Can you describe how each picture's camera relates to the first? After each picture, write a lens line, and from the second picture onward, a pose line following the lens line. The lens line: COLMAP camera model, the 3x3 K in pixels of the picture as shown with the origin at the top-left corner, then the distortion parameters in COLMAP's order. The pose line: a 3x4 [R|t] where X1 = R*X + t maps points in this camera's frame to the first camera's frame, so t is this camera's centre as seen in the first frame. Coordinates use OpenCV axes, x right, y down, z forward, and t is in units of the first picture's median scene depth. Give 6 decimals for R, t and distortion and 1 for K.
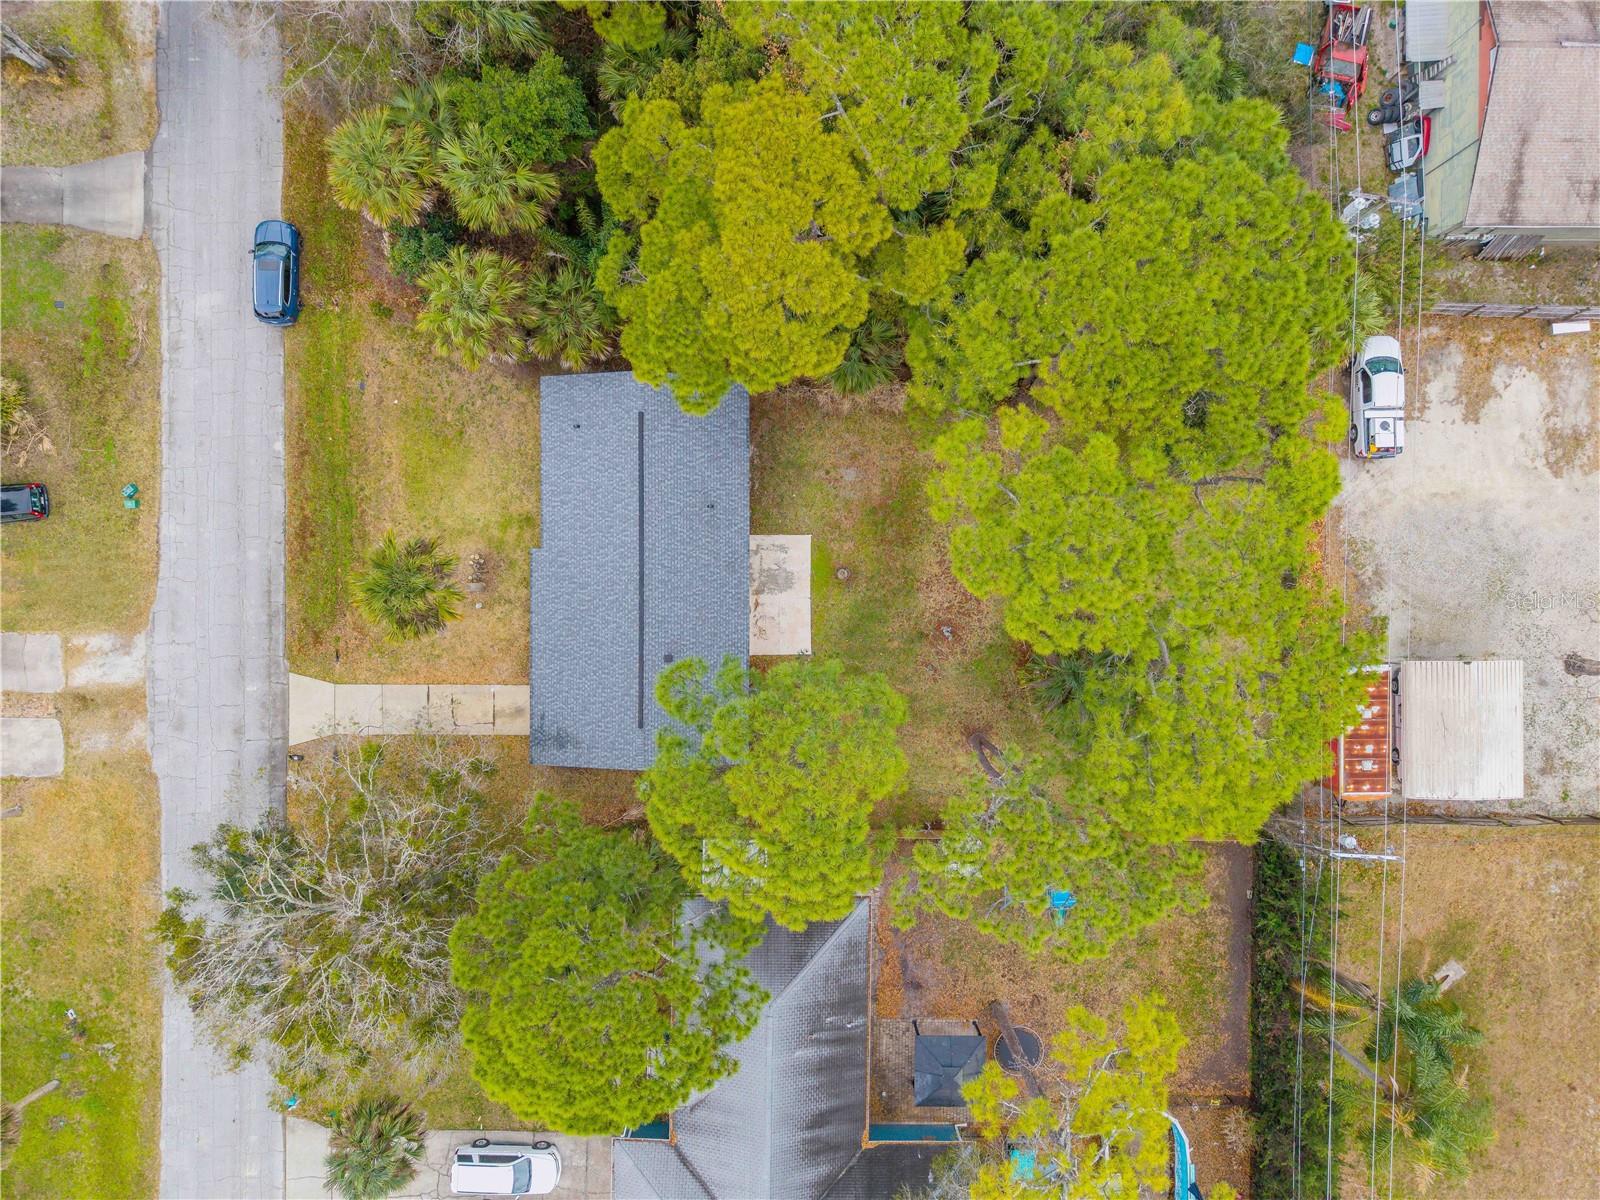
lens RADIAL K [[1074.6, 0, 800.0], [0, 1074.6, 600.0], [0, 0, 1]] dist [0.011648, -0.016876]
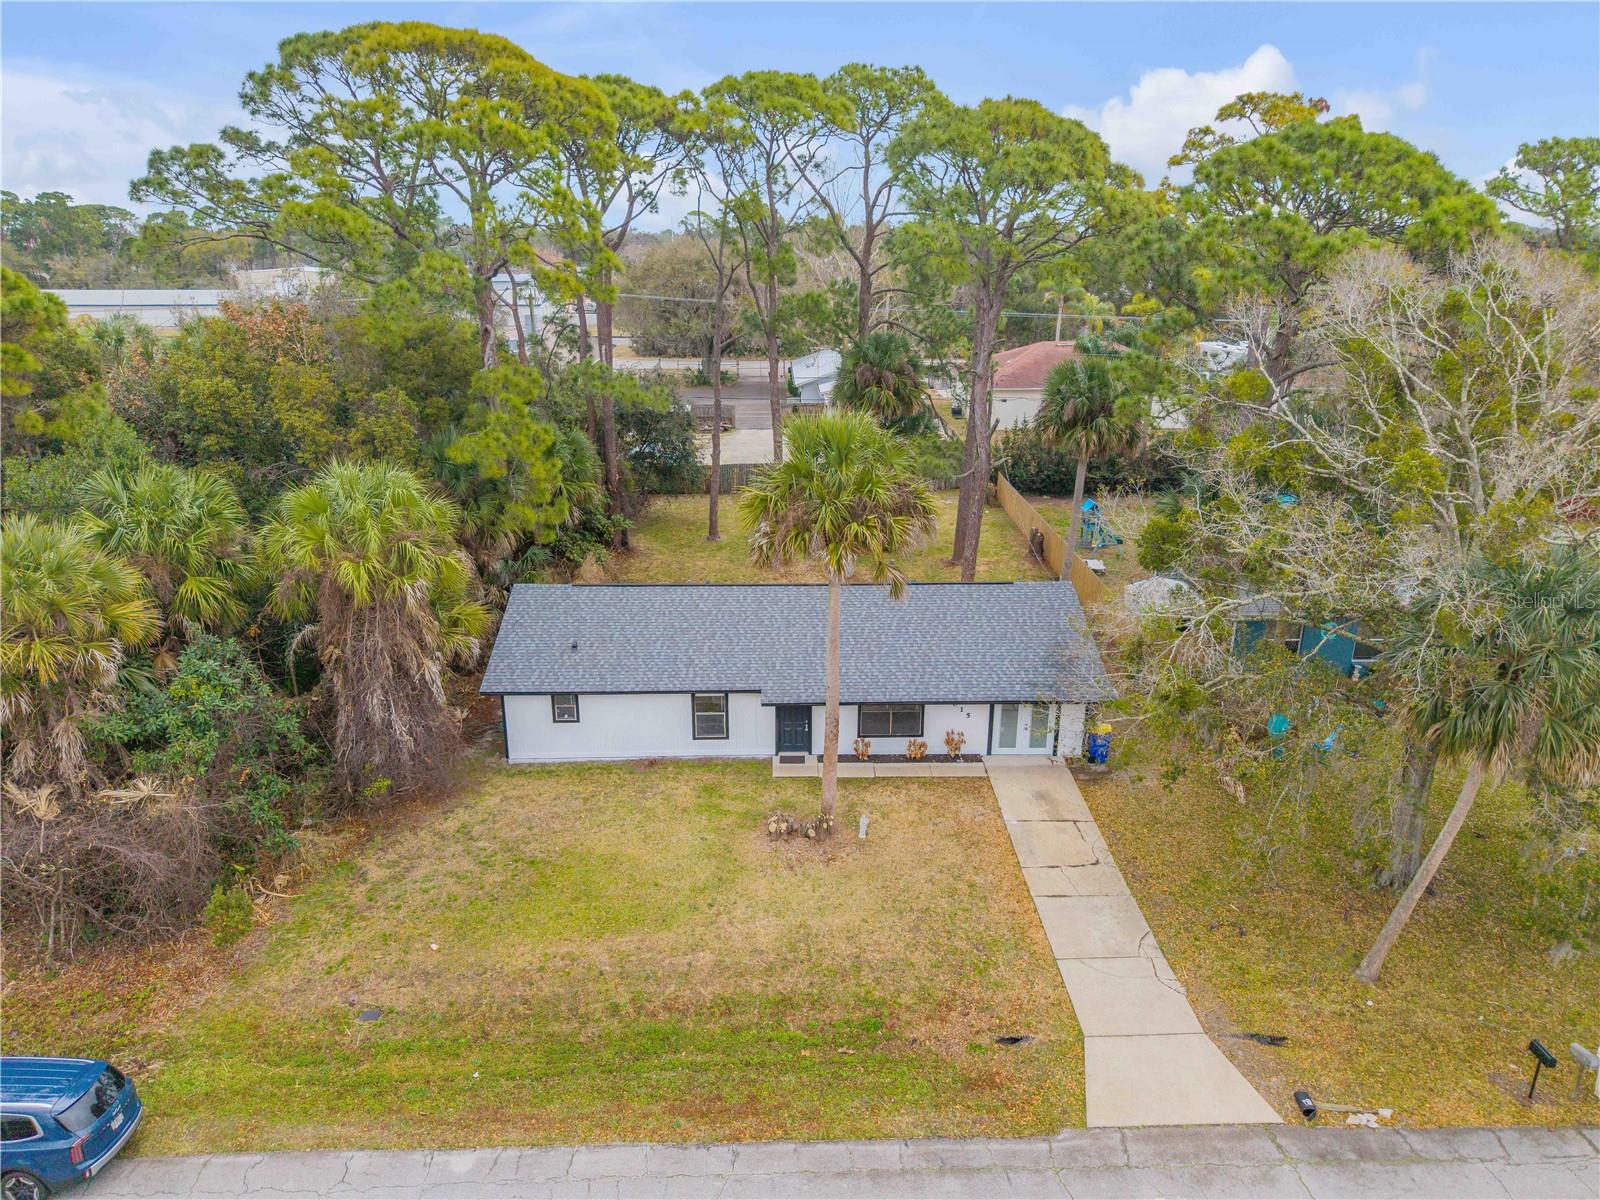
lens RADIAL K [[1074.6, 0, 800.0], [0, 1074.6, 600.0], [0, 0, 1]] dist [0.011648, -0.016876]
pose [[-0.031956, -0.320513, 0.946705, -0.763310], [0.999470, -0.016146, 0.028271, -0.038702], [0.006225, 0.947107, 0.320859, 0.709478]]
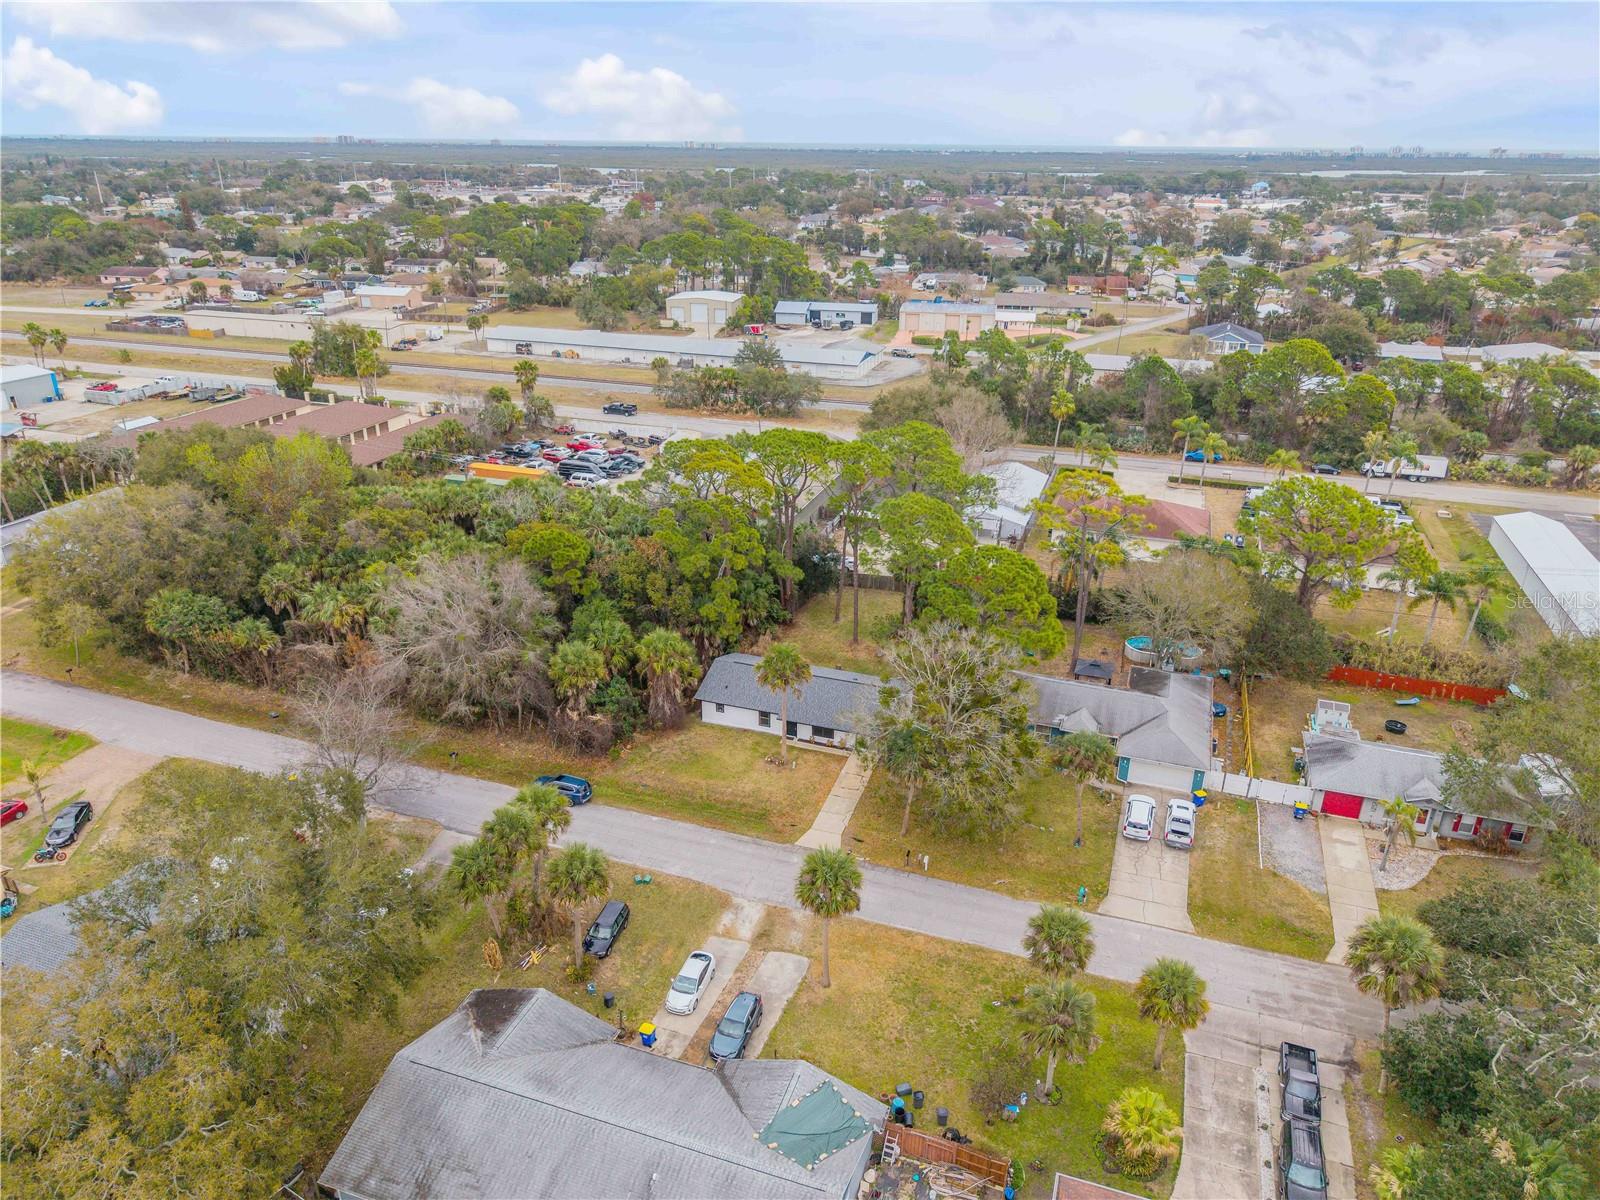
lens RADIAL K [[1074.6, 0, 800.0], [0, 1074.6, 600.0], [0, 0, 1]] dist [0.011648, -0.016876]
pose [[0.323554, -0.370082, 0.870834, -1.664742], [0.946208, 0.128131, -0.297106, 0.482268], [-0.001627, 0.920121, 0.391632, 0.089906]]
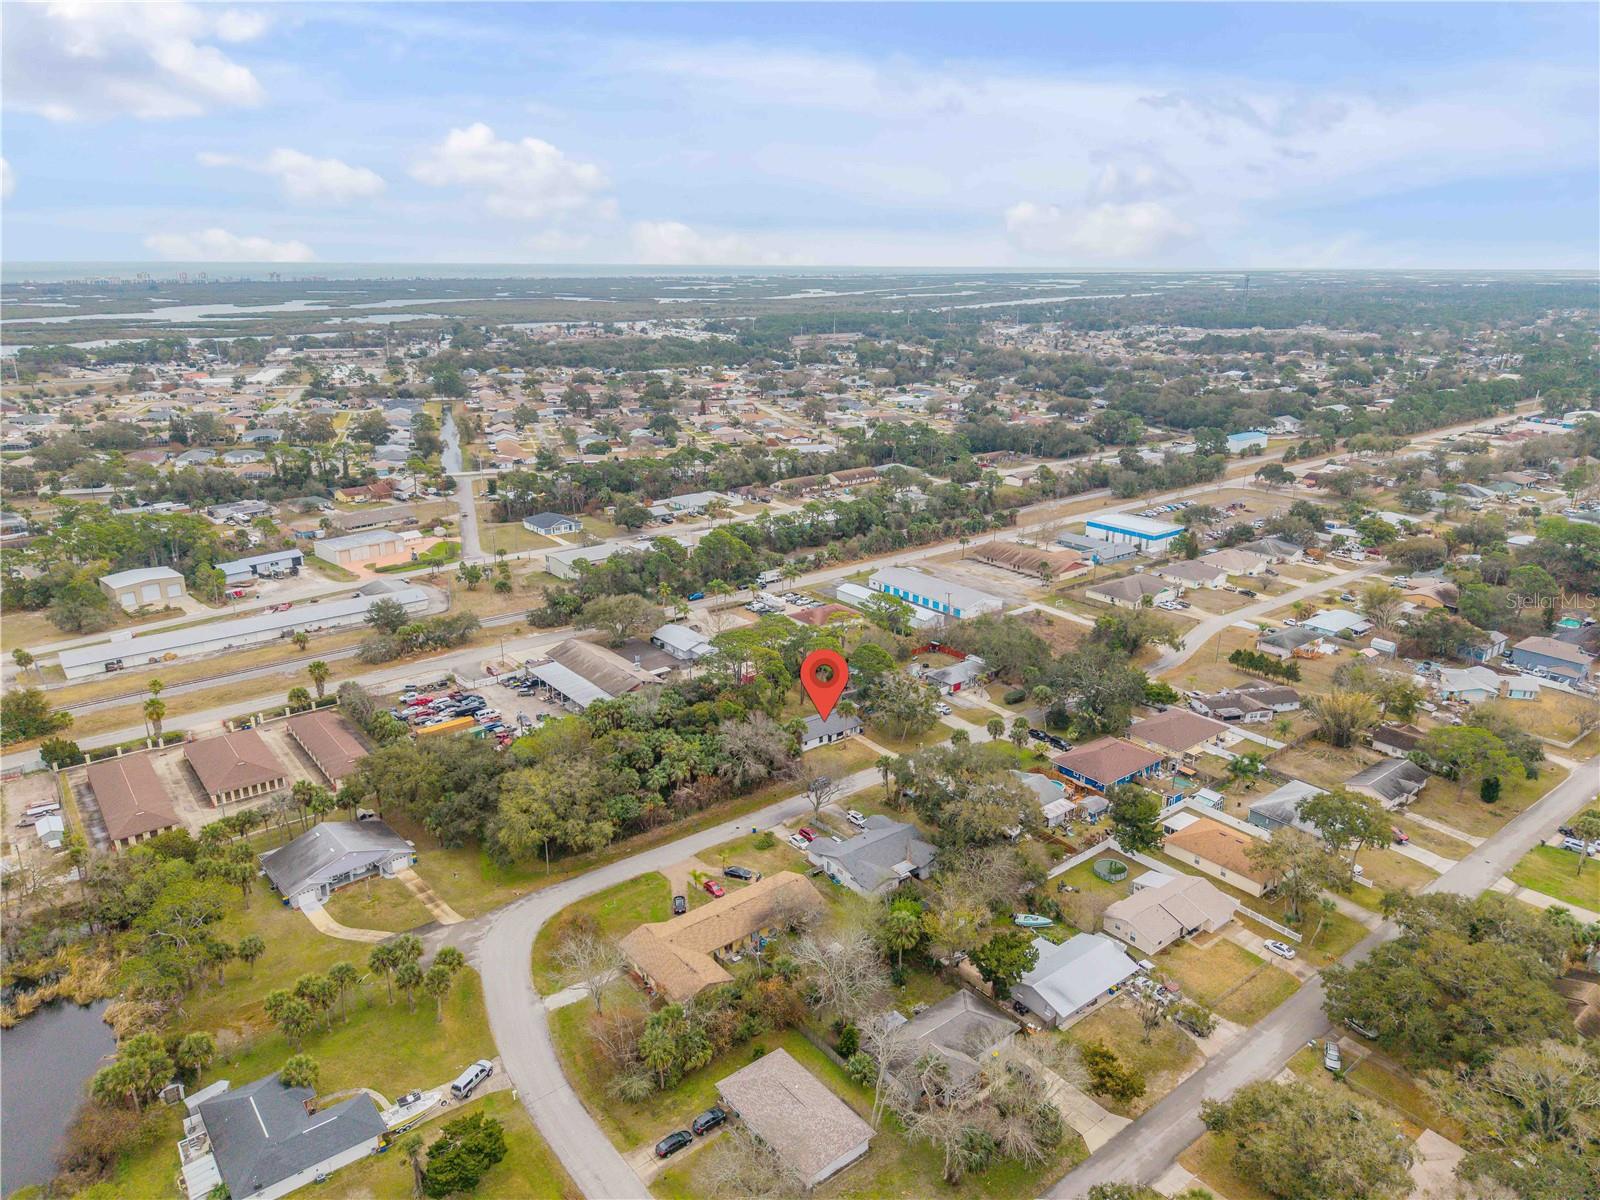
lens RADIAL K [[1071.0, 0, 800.0], [0, 1071.0, 600.0], [0, 0, 1]] dist [0.059303, -0.002408]
pose [[-0.631122, -0.237579, 0.738405, -3.273457], [0.775681, -0.190606, 0.601655, -2.676451], [-0.002196, 0.952484, 0.304581, -0.922212]]
